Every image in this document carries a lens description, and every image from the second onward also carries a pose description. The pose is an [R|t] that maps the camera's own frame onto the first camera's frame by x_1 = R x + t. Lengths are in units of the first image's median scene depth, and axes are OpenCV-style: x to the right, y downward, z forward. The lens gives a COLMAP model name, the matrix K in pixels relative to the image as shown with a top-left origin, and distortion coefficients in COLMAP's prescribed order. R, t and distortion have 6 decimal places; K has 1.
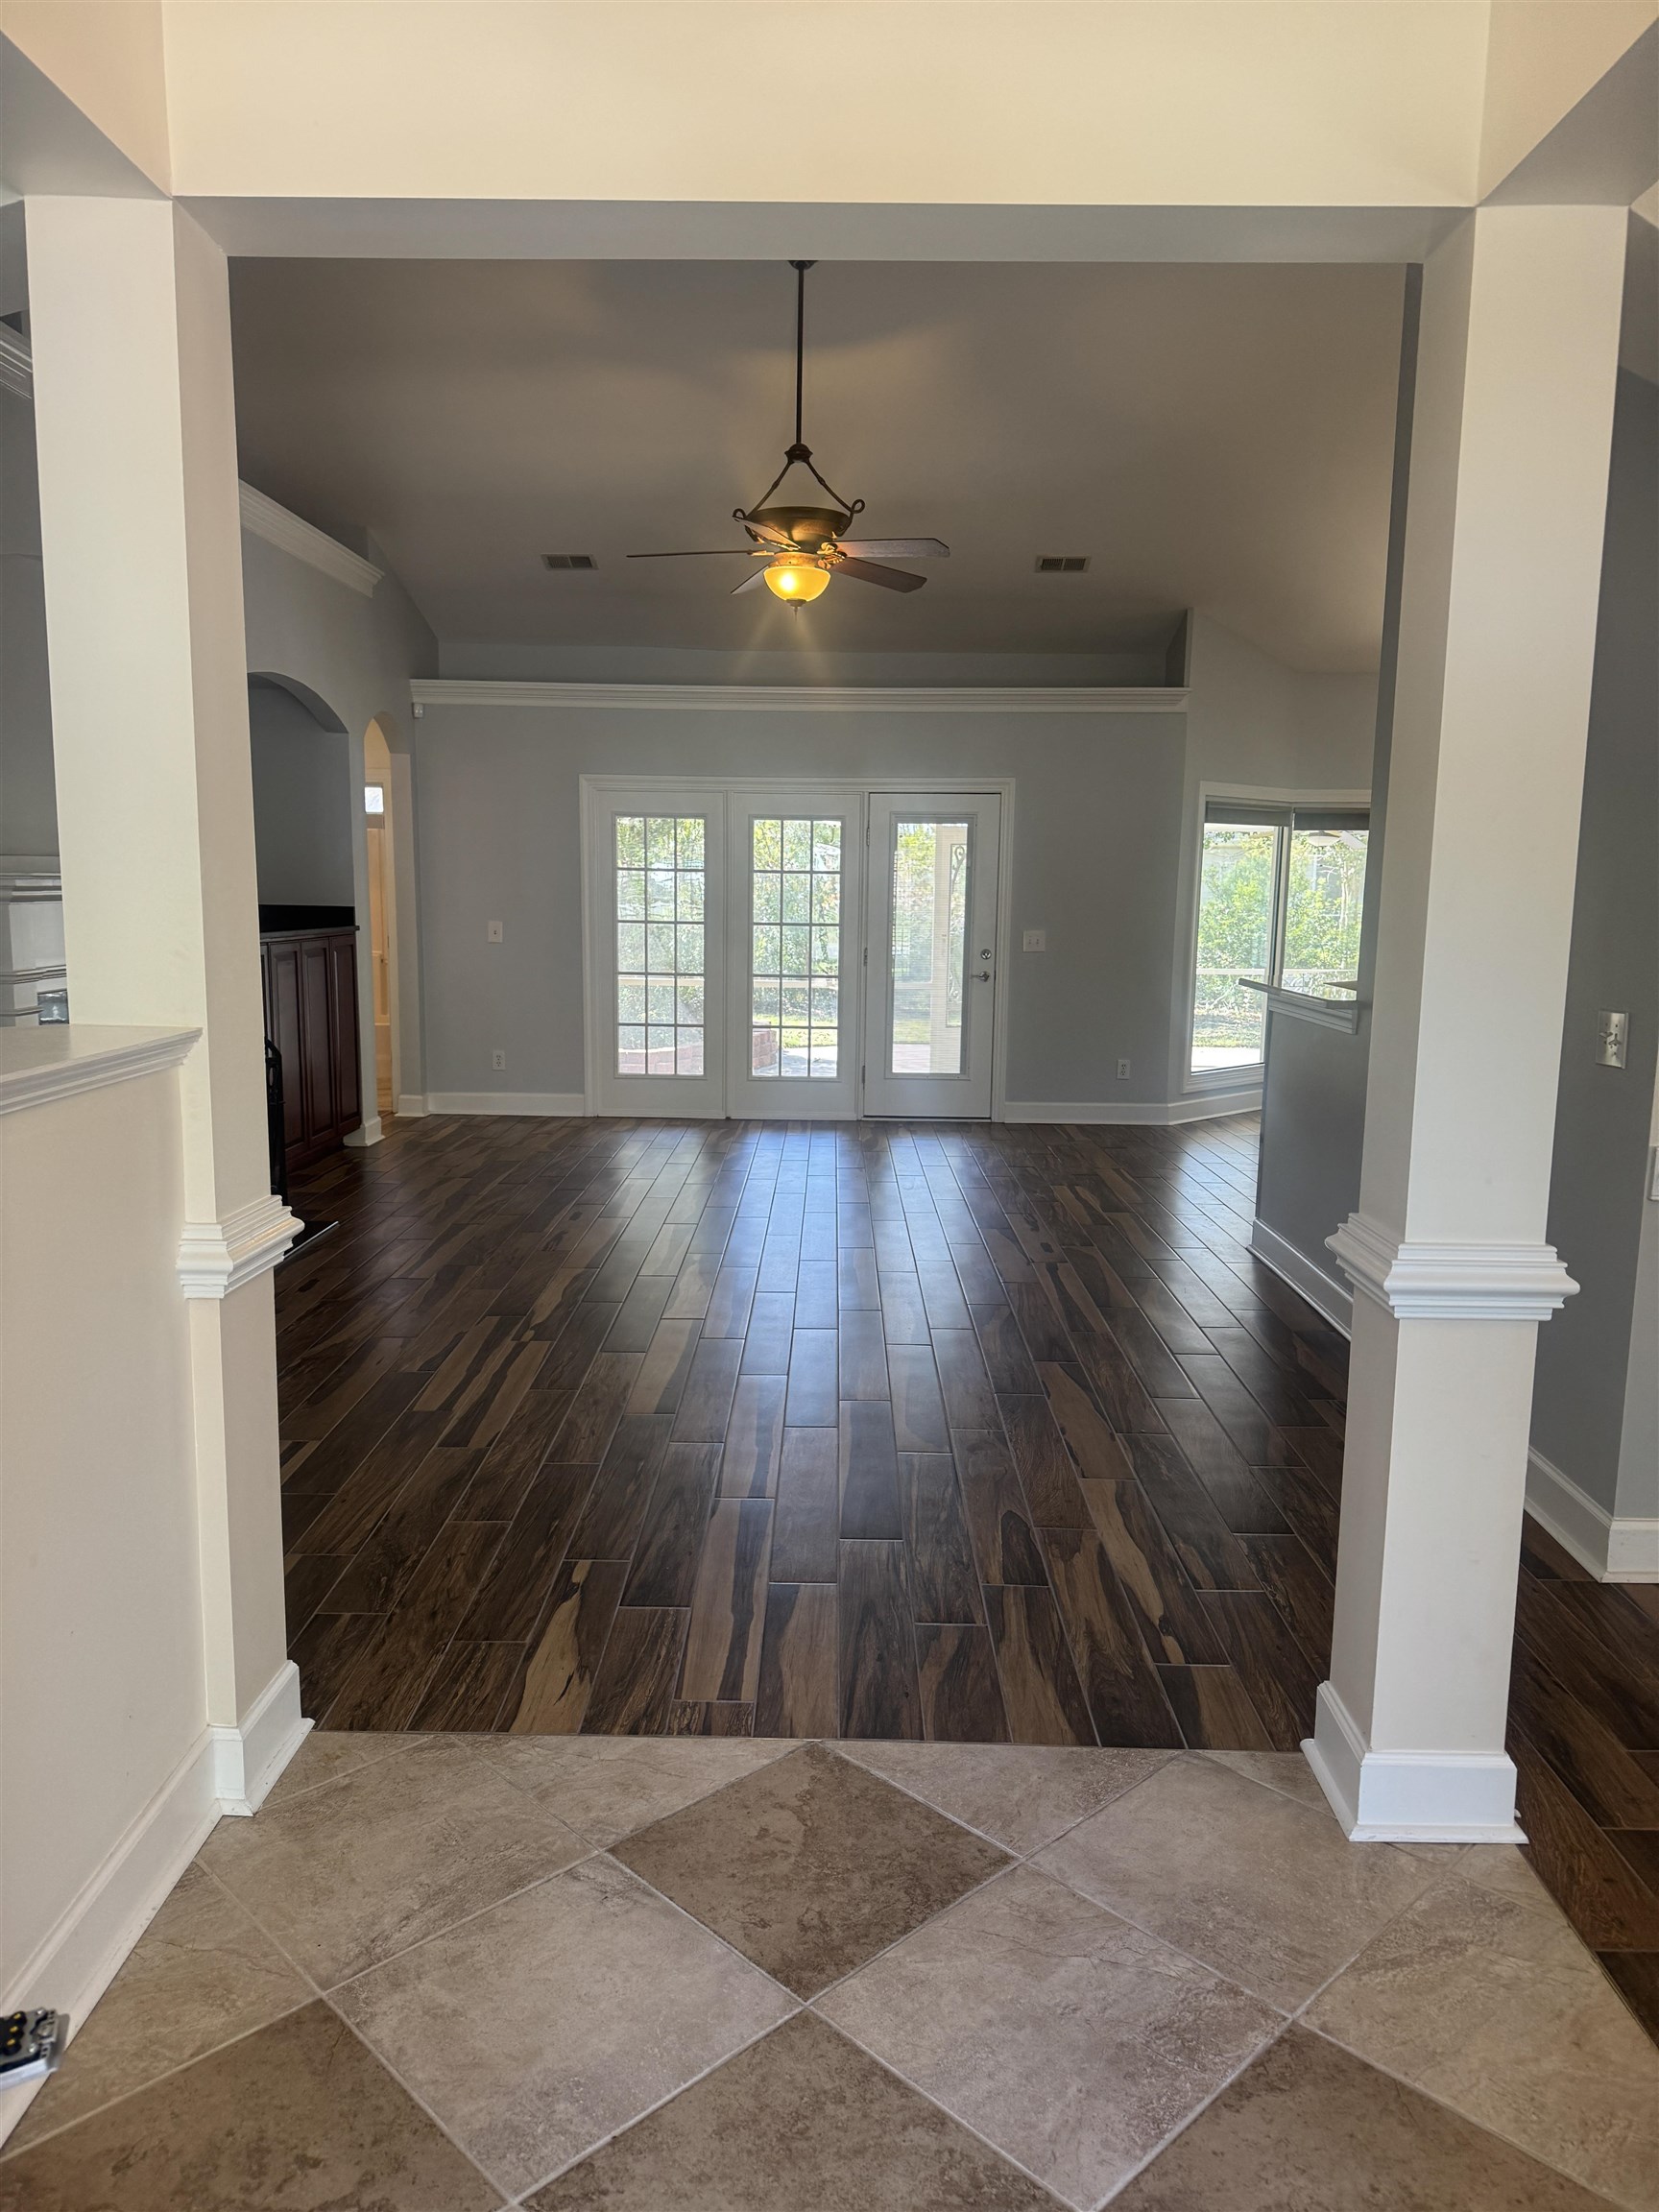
lens RADIAL K [[1520.3, 0, 819.5], [0, 1520.3, 1106.8], [0, 0, 1]] dist [0.120627, -0.000187]
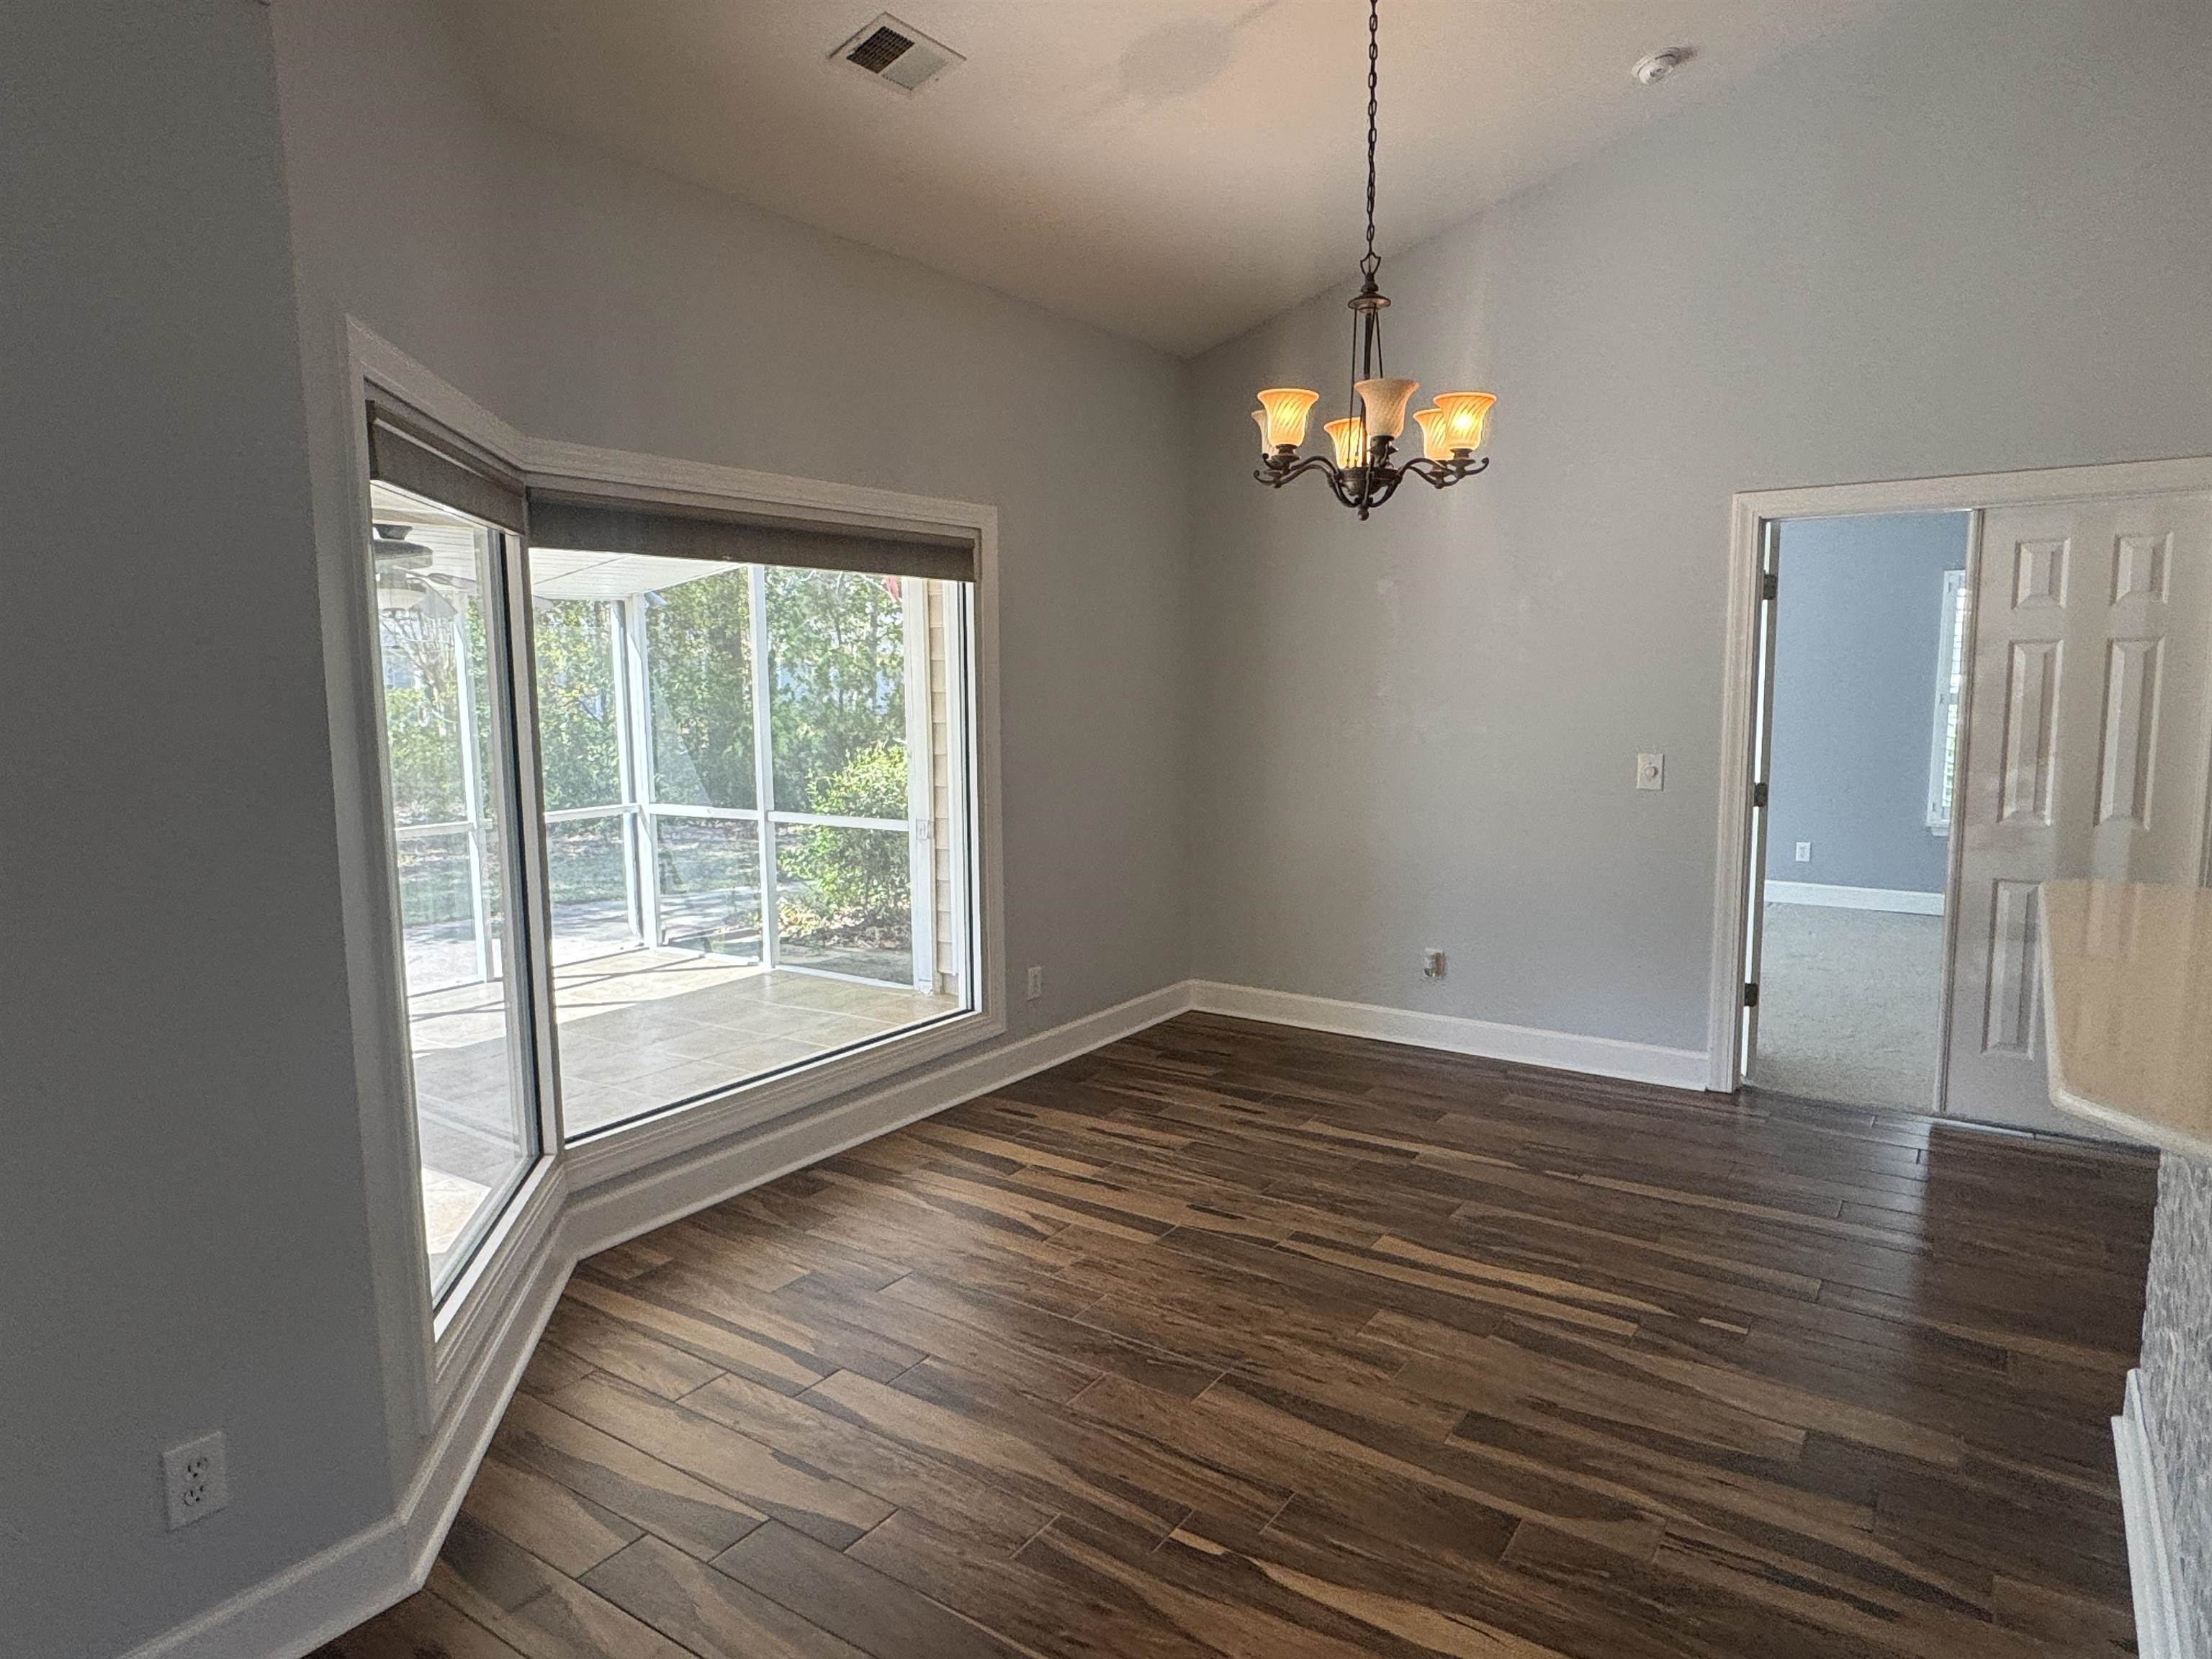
lens RADIAL K [[1311.2, 0, 1101.9], [0, 1311.2, 839.7], [0, 0, 1]] dist [-0.005894, -0.000841]
pose [[0.558713, -0.122135, 0.820319, 0.125114], [0.133867, 0.989408, 0.056134, -0.117998], [-0.818486, 0.078451, 0.569145, 0.775188]]
